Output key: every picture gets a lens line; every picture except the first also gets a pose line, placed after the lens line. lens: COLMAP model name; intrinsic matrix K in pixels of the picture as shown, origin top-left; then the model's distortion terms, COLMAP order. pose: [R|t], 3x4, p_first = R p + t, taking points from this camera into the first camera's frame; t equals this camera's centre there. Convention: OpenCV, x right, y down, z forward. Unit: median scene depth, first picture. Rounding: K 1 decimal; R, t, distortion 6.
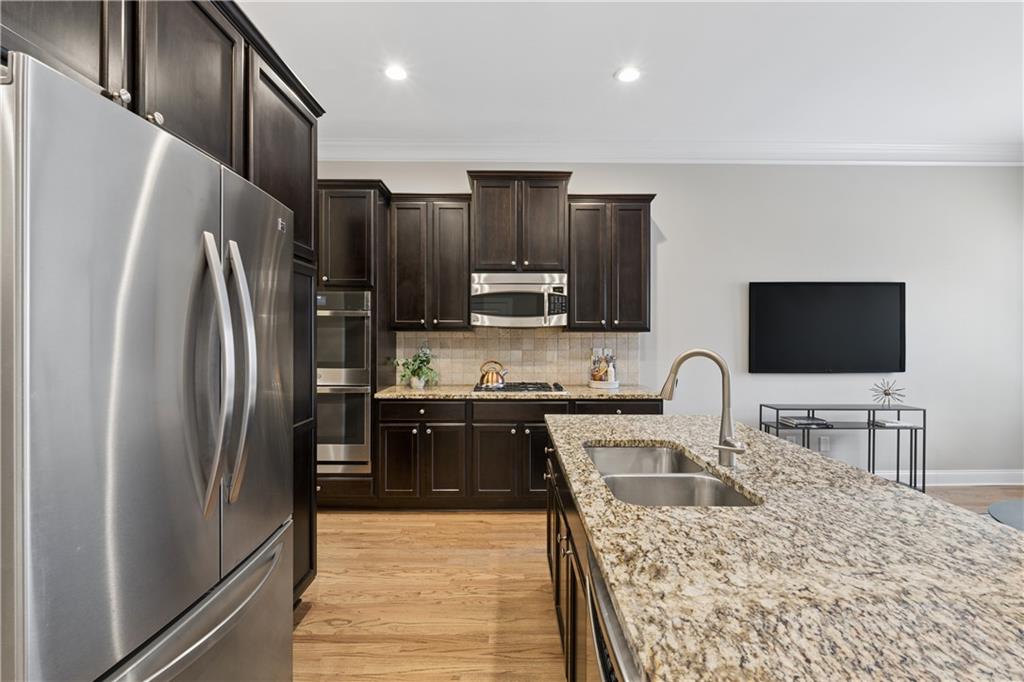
lens RADIAL K [[448.2, 0, 509.0], [0, 448.2, 341.1], [0, 0, 1]] dist [-0.006723, -0.000232]
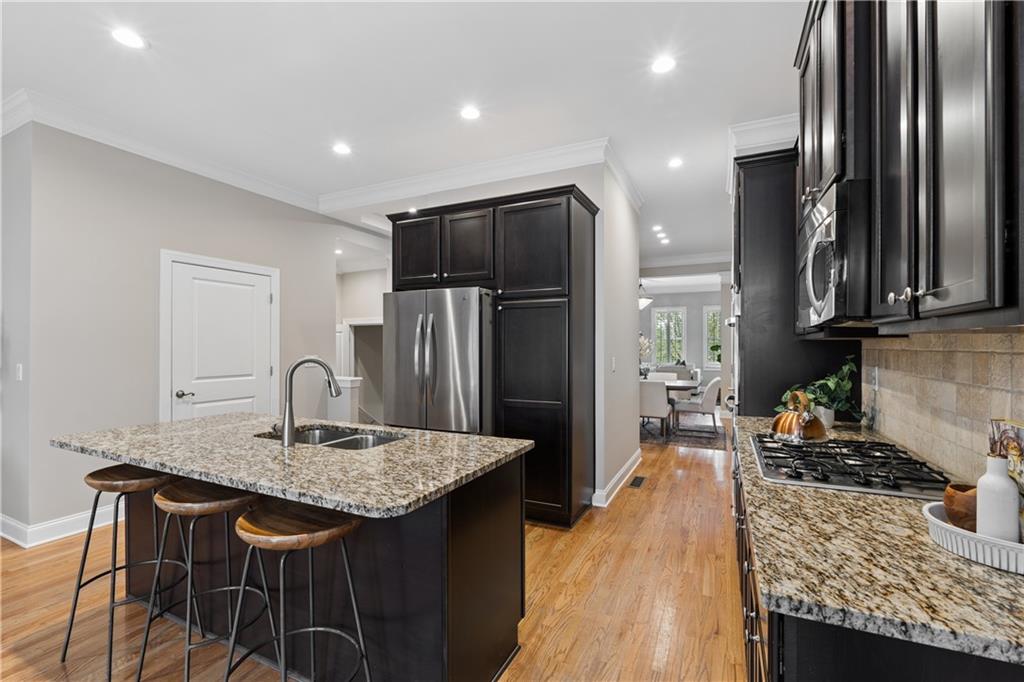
lens RADIAL K [[448.2, 0, 514.3], [0, 448.2, 347.0], [0, 0, 1]] dist [-0.006723, -0.000232]
pose [[-0.435854, -0.001047, -0.900017, 0.588139], [-0.008924, 0.999955, 0.003159, -0.009003], [0.899973, 0.009409, -0.435844, 0.922028]]
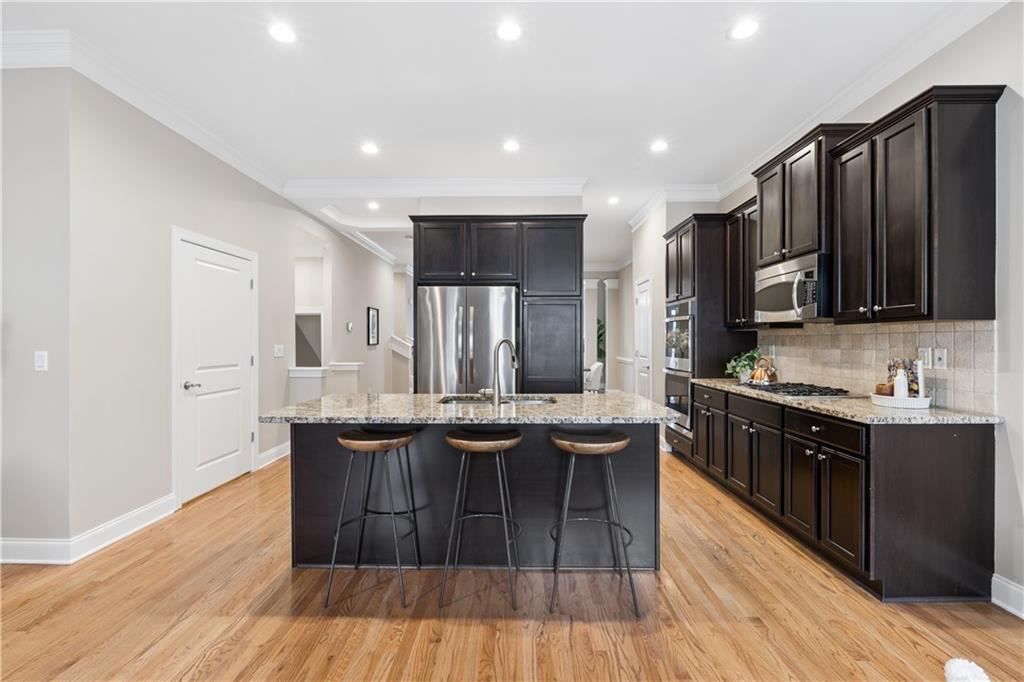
lens RADIAL K [[448.2, 0, 515.4], [0, 448.2, 344.5], [0, 0, 1]] dist [-0.006723, -0.000232]
pose [[-0.015015, 0.004834, -0.999876, 0.944332], [-0.008087, 0.999955, 0.004956, 0.014312], [0.999855, 0.008161, -0.014975, 0.469537]]
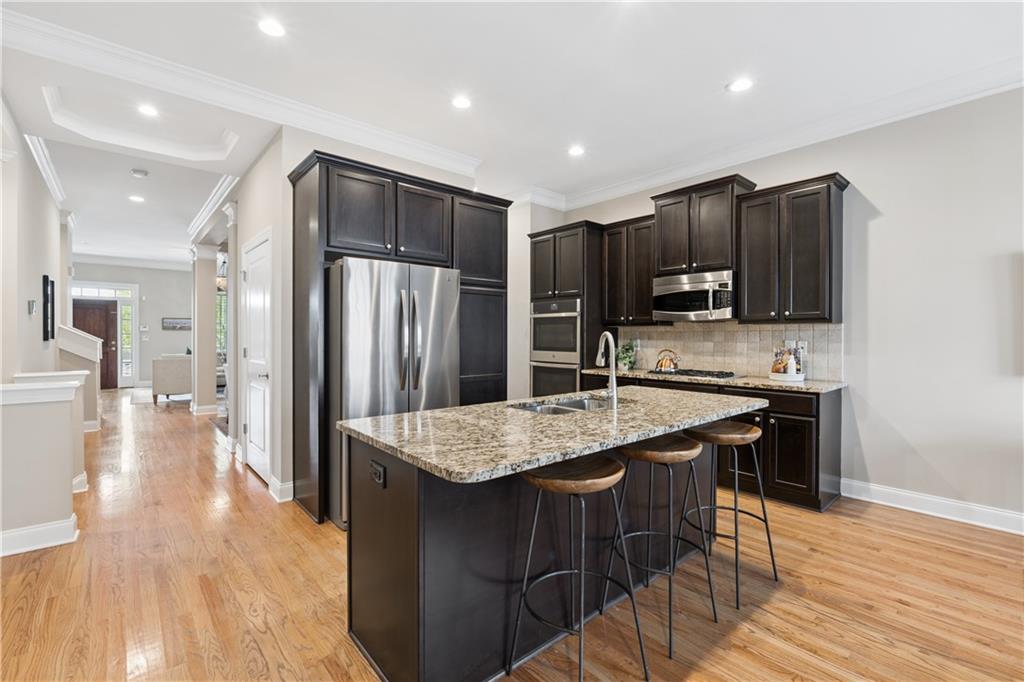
lens RADIAL K [[448.2, 0, 515.7], [0, 448.2, 340.6], [0, 0, 1]] dist [-0.006723, -0.000232]
pose [[0.655420, 0.007189, -0.755230, 0.602047], [-0.007879, 0.999965, 0.002680, 0.020075], [0.755223, 0.004194, 0.655454, -0.096236]]
